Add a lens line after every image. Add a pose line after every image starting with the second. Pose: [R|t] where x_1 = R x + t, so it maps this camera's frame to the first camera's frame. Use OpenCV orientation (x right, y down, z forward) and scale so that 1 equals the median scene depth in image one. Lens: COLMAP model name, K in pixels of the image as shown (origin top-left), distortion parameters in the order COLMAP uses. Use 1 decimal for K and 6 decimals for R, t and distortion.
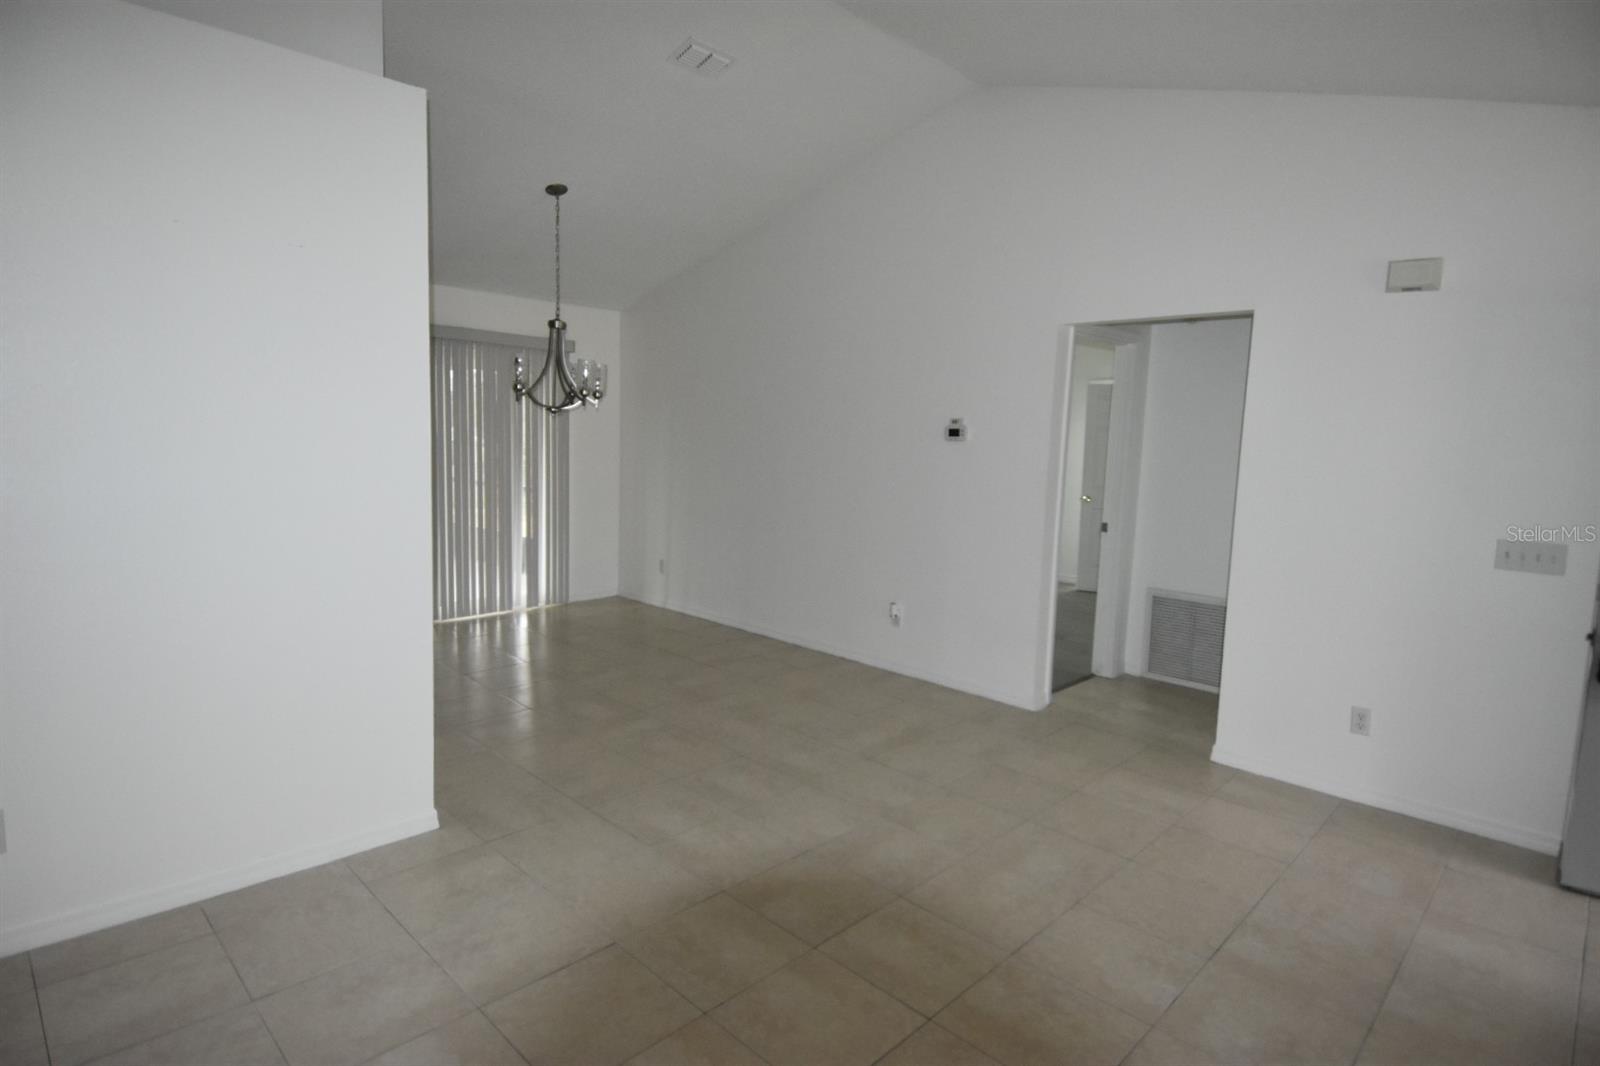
lens RADIAL K [[846.2, 0, 800.0], [0, 846.2, 533.0], [0, 0, 1]] dist [0.004410, -0.025040]
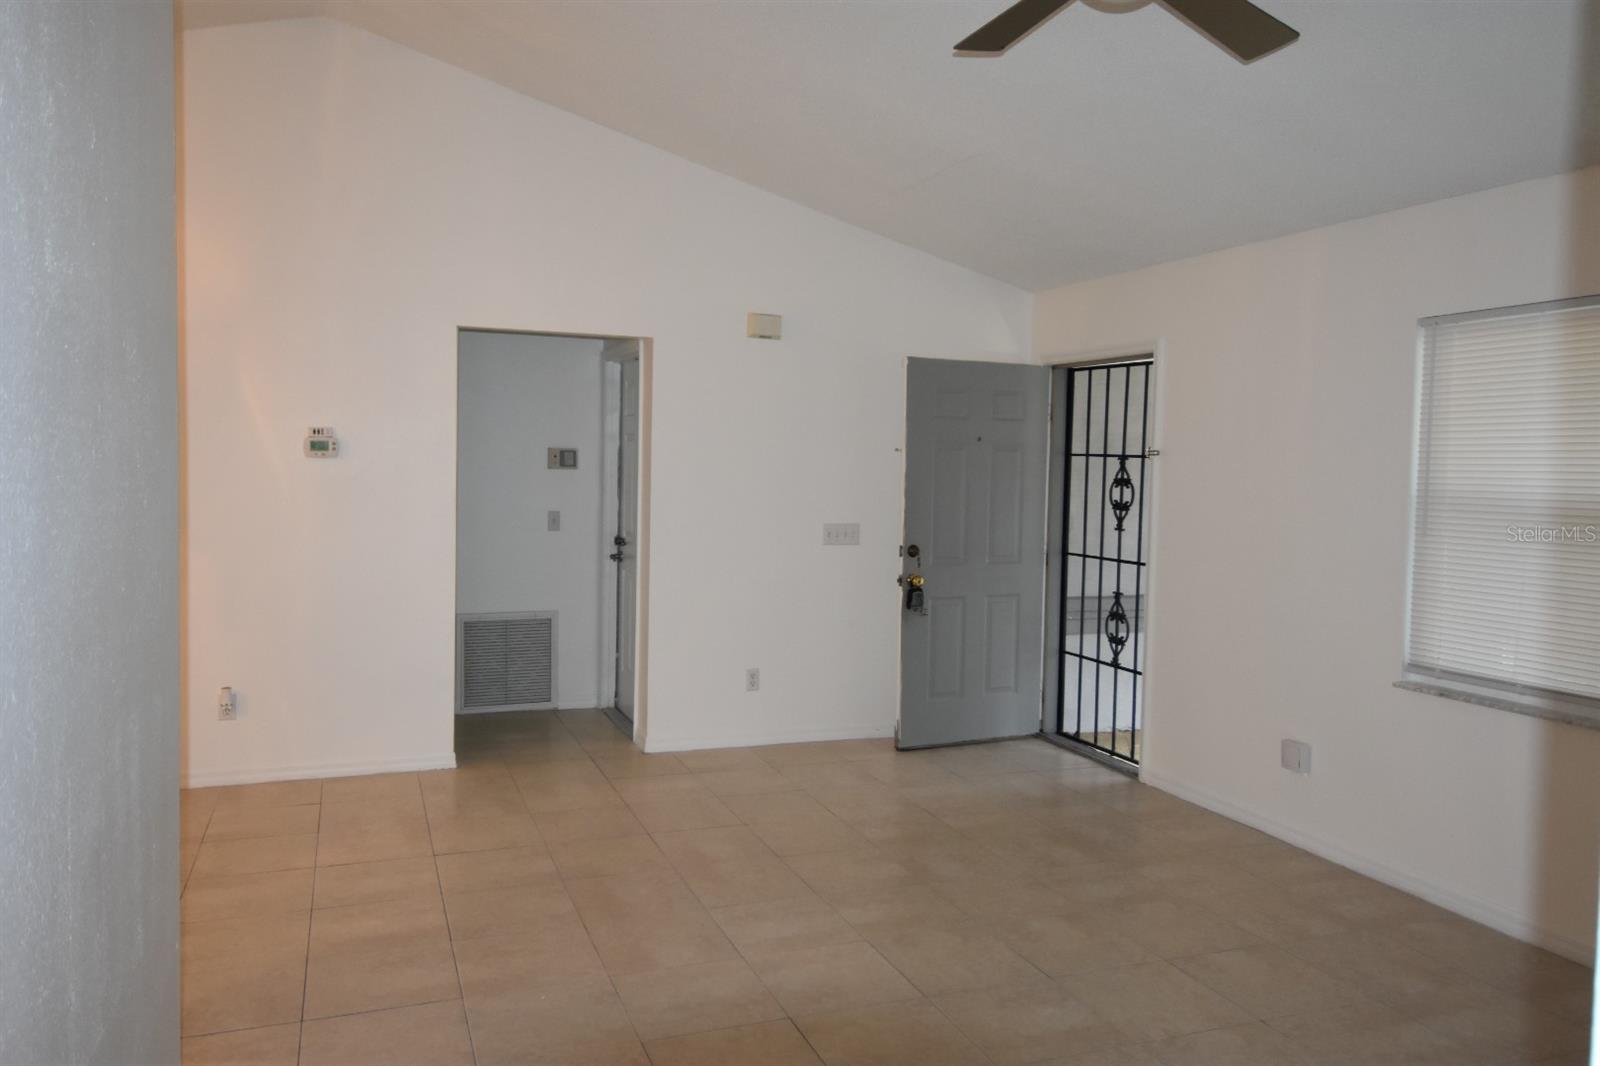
lens RADIAL K [[1145.6, 0, 800.0], [0, 1145.6, 533.0], [0, 0, 1]] dist [0.002643, 0.001047]
pose [[0.414156, -0.072669, 0.907300, -0.867941], [0.099317, 0.994464, 0.034315, -0.044367], [-0.904771, 0.075899, 0.419080, 0.230777]]
